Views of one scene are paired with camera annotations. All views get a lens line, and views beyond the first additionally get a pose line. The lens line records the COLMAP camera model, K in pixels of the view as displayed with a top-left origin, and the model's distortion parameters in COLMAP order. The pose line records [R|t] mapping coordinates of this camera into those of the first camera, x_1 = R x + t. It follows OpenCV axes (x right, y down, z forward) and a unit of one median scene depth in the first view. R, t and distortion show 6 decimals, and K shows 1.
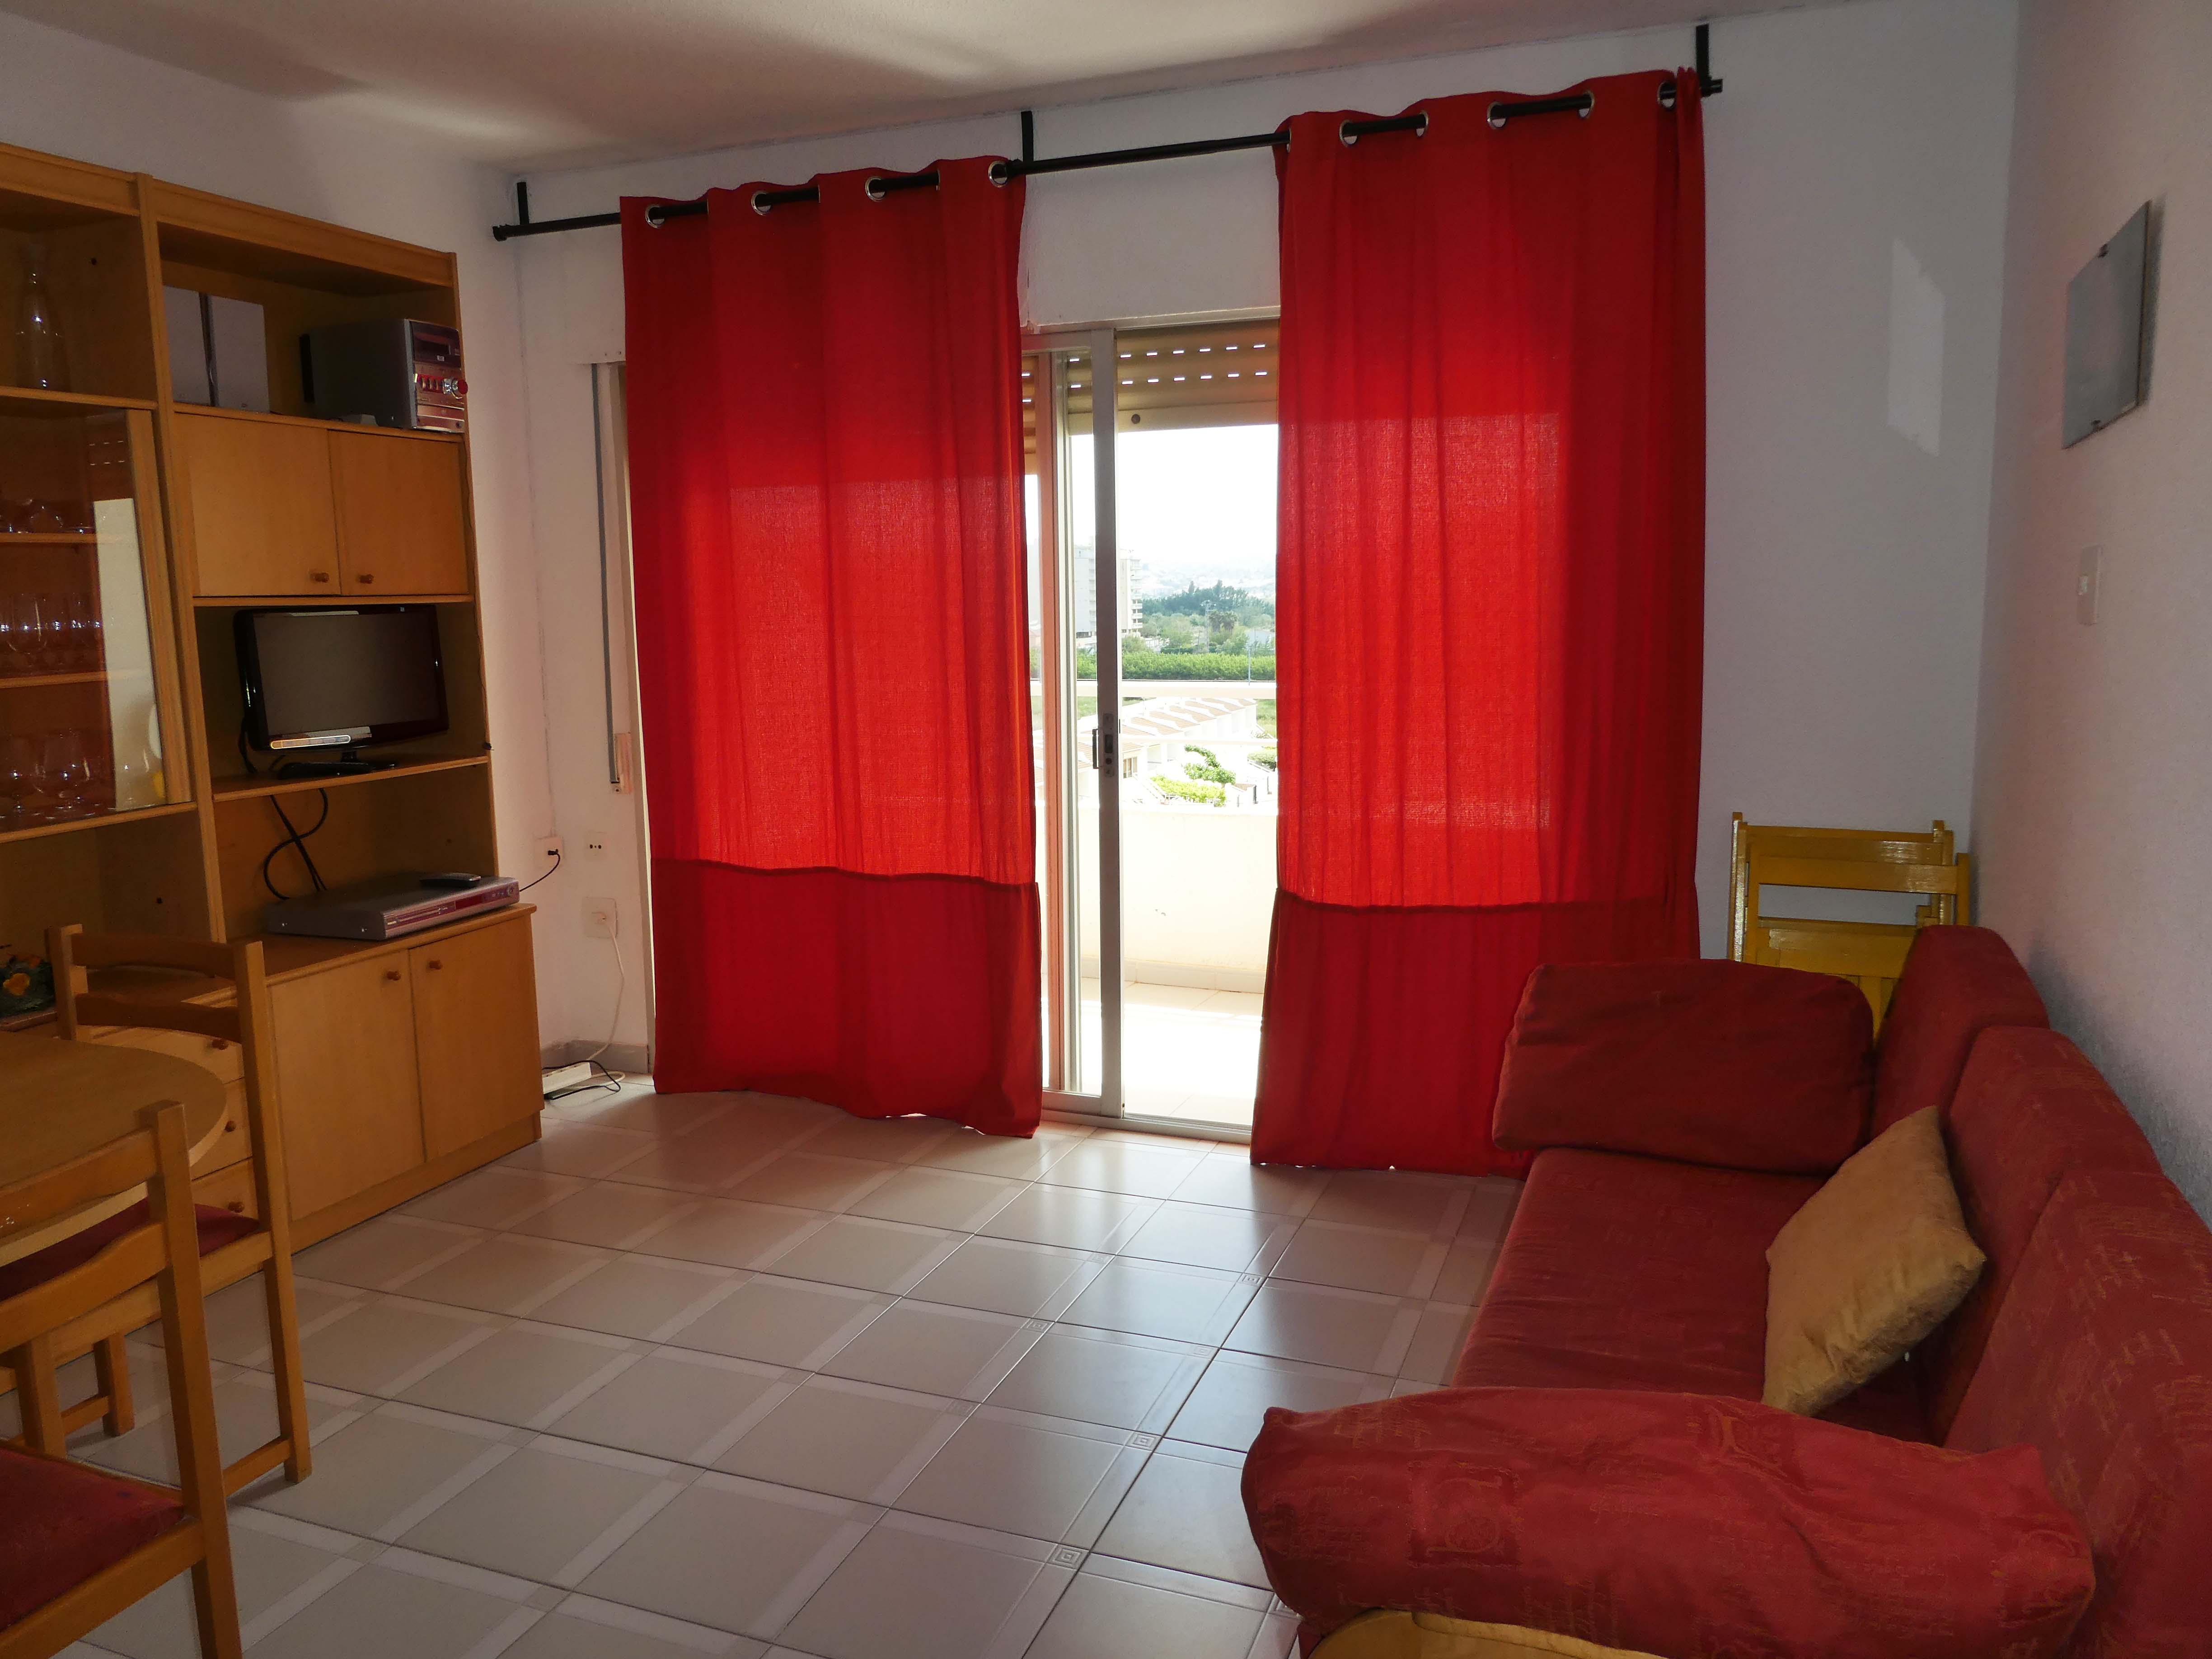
lens RADIAL K [[1592.9, 0, 1110.2], [0, 1592.9, 817.1], [0, 0, 1]] dist [-0.024686, 0.012133]
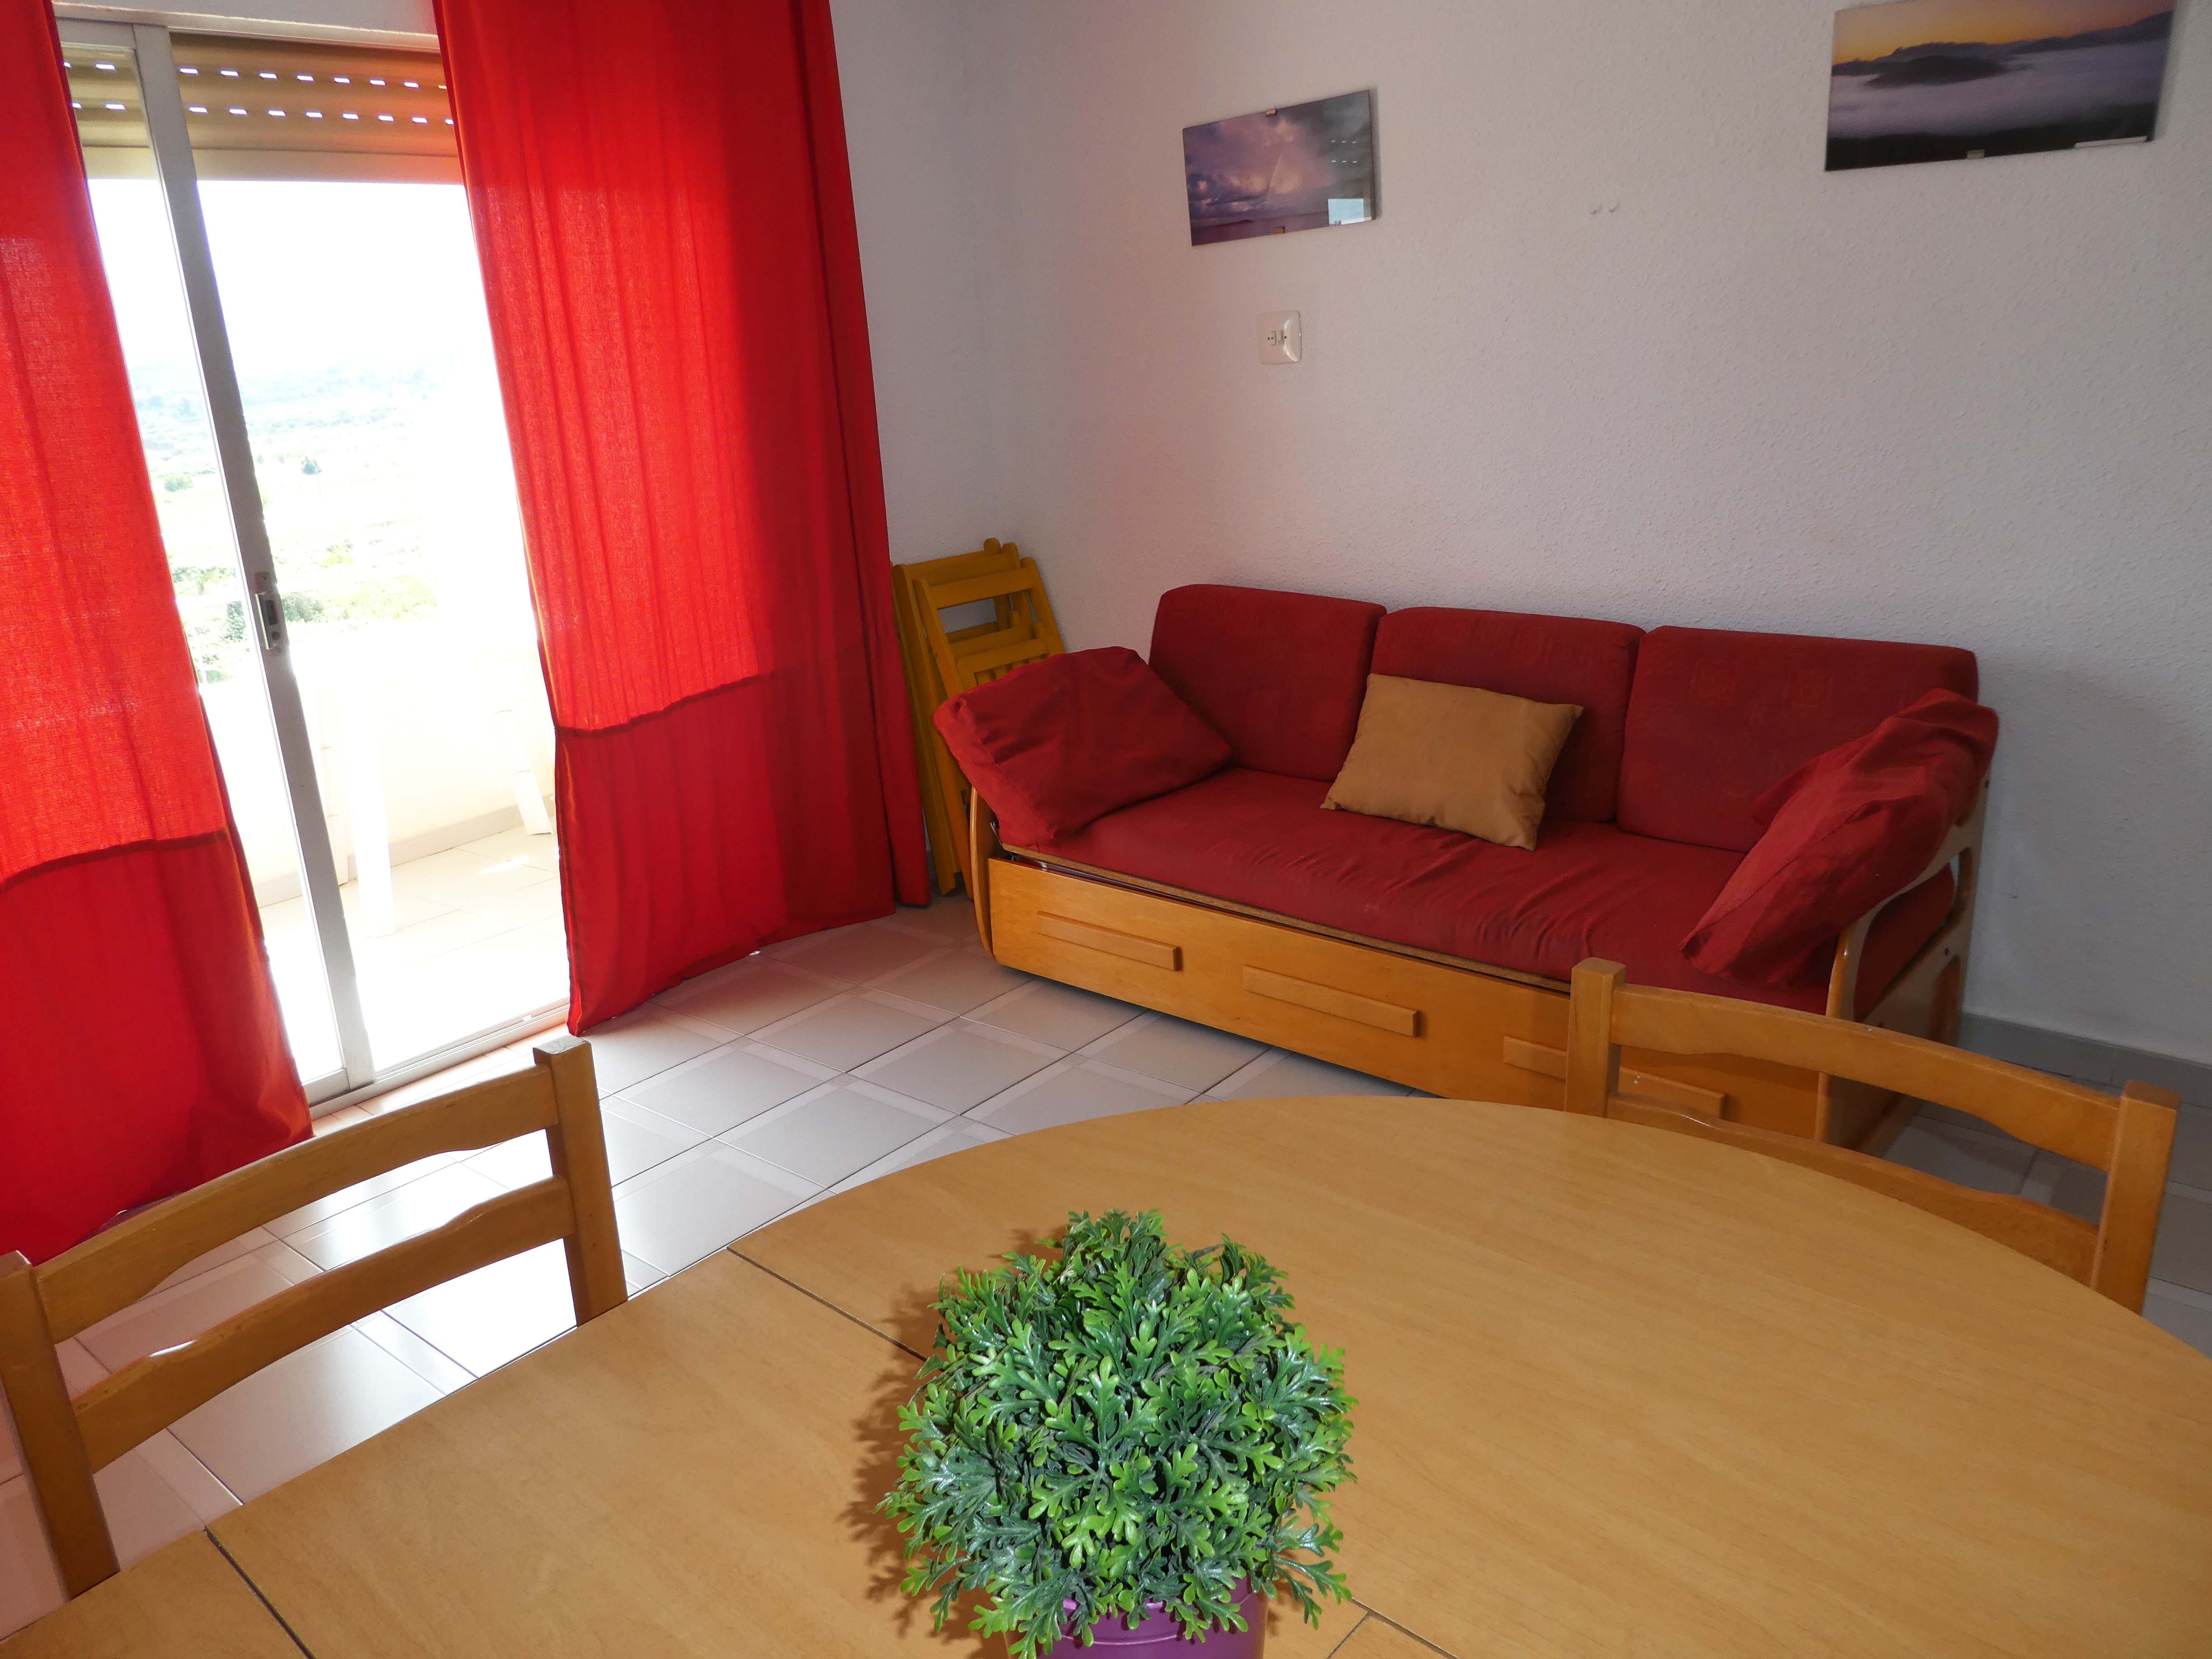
lens RADIAL K [[1605.7, 0, 1168.6], [0, 1605.7, 793.8], [0, 0, 1]] dist [-0.026116, 0.005606]
pose [[0.308198, -0.277259, 0.910023, -0.627340], [0.183562, 0.955943, 0.229082, -0.064272], [-0.933445, 0.096443, 0.345514, 0.392746]]
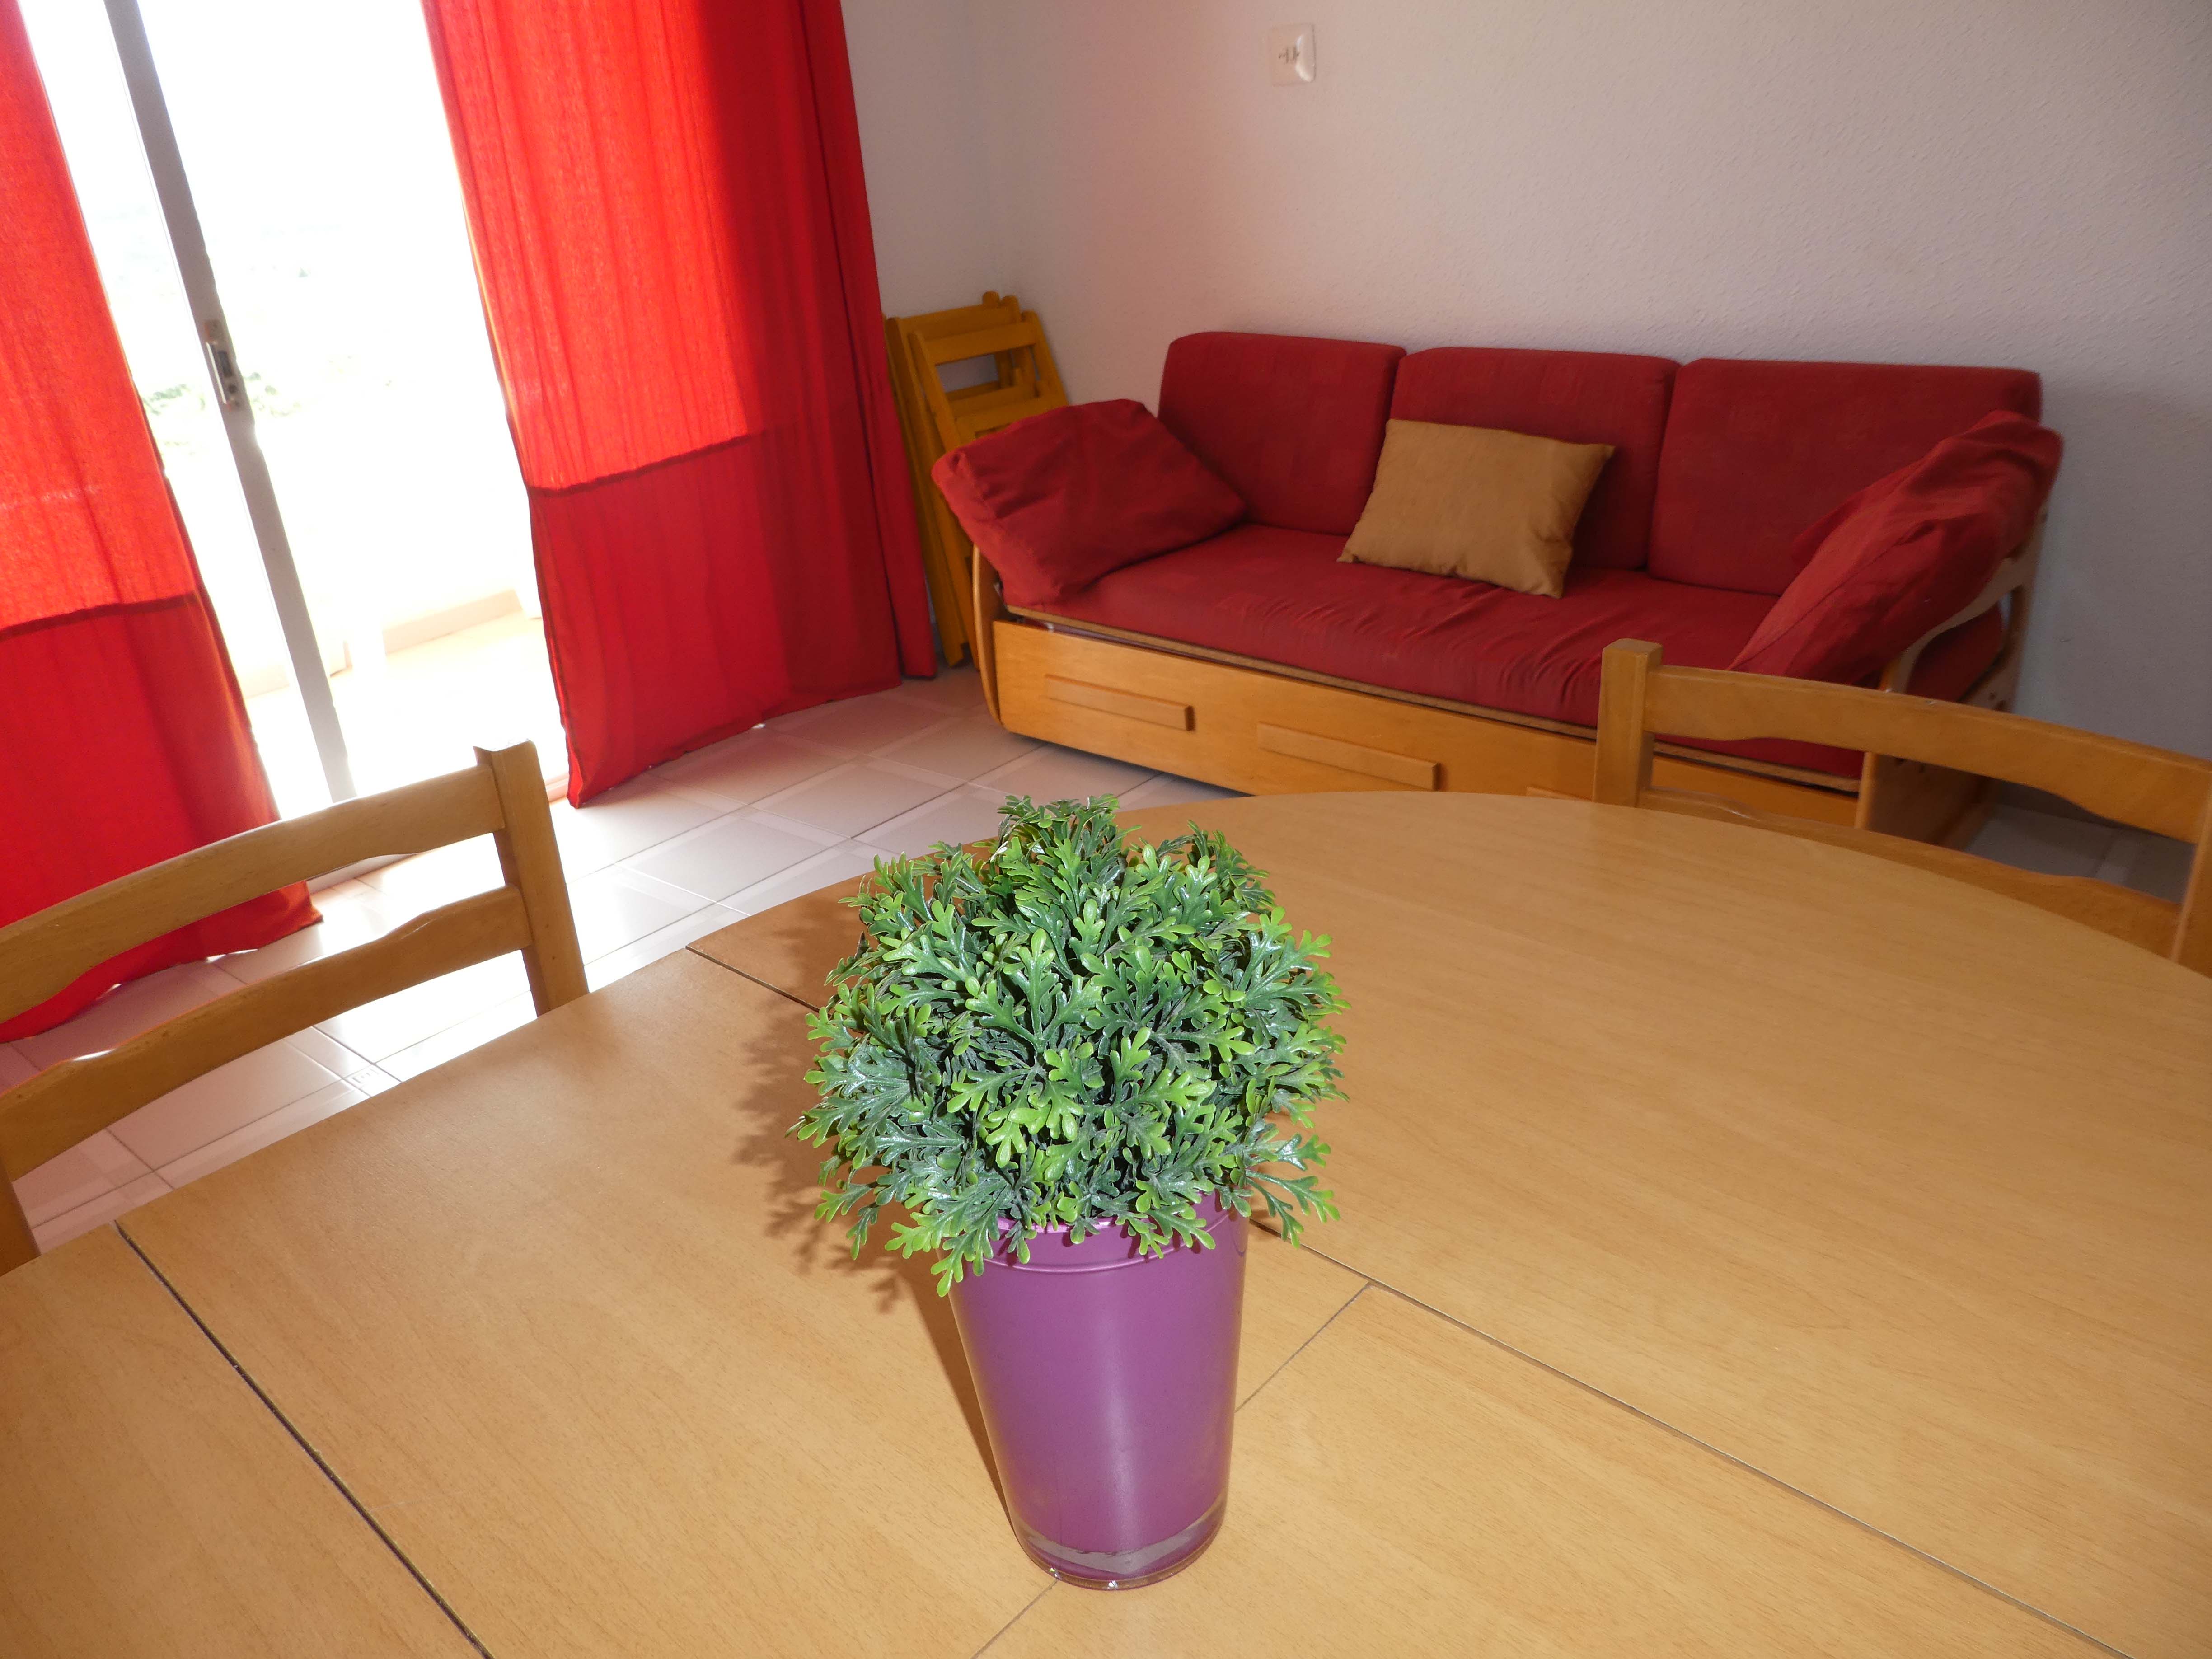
lens RADIAL K [[1623.4, 0, 1166.8], [0, 1623.4, 786.7], [0, 0, 1]] dist [-0.016125, -0.008413]
pose [[0.315329, -0.391178, 0.864608, -0.612756], [0.200279, 0.918000, 0.342291, -0.039027], [-0.927608, 0.065229, 0.367817, 0.397587]]
